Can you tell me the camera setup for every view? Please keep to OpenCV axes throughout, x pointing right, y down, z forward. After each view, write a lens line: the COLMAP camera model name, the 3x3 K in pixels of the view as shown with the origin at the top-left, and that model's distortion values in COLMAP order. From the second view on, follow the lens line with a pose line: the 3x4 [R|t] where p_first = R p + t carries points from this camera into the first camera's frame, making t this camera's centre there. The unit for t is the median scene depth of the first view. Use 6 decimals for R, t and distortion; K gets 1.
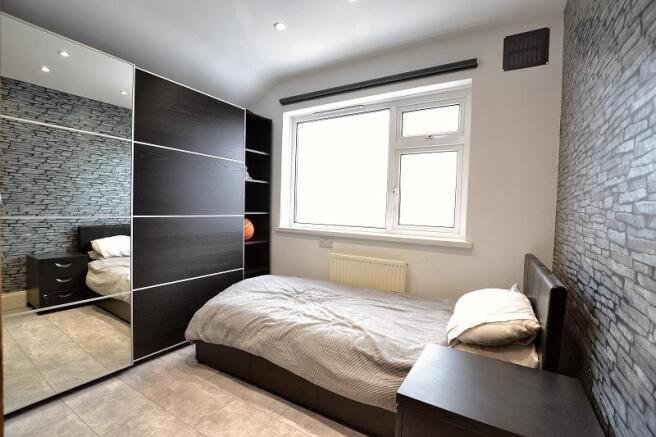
lens RADIAL K [[297.5, 0, 328.0], [0, 297.5, 218.5], [0, 0, 1]] dist [-0.020927, 0.001524]
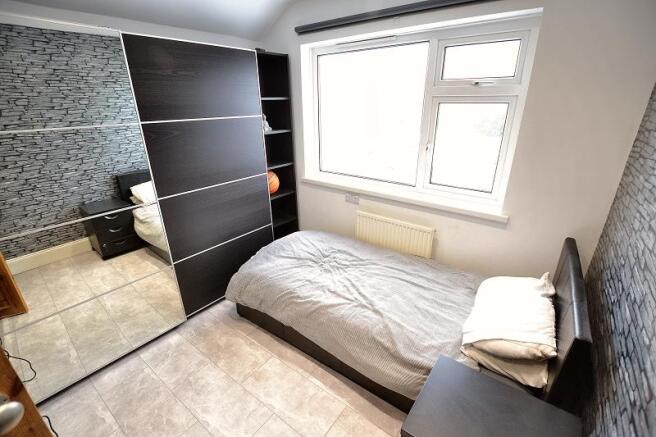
lens RADIAL K [[297.5, 0, 328.0], [0, 297.5, 218.5], [0, 0, 1]] dist [-0.020927, 0.001524]
pose [[0.993432, 0.002413, -0.114397, 0.032987], [0.036564, 0.940664, 0.337365, -0.235319], [0.108423, -0.339332, 0.934397, 0.075637]]
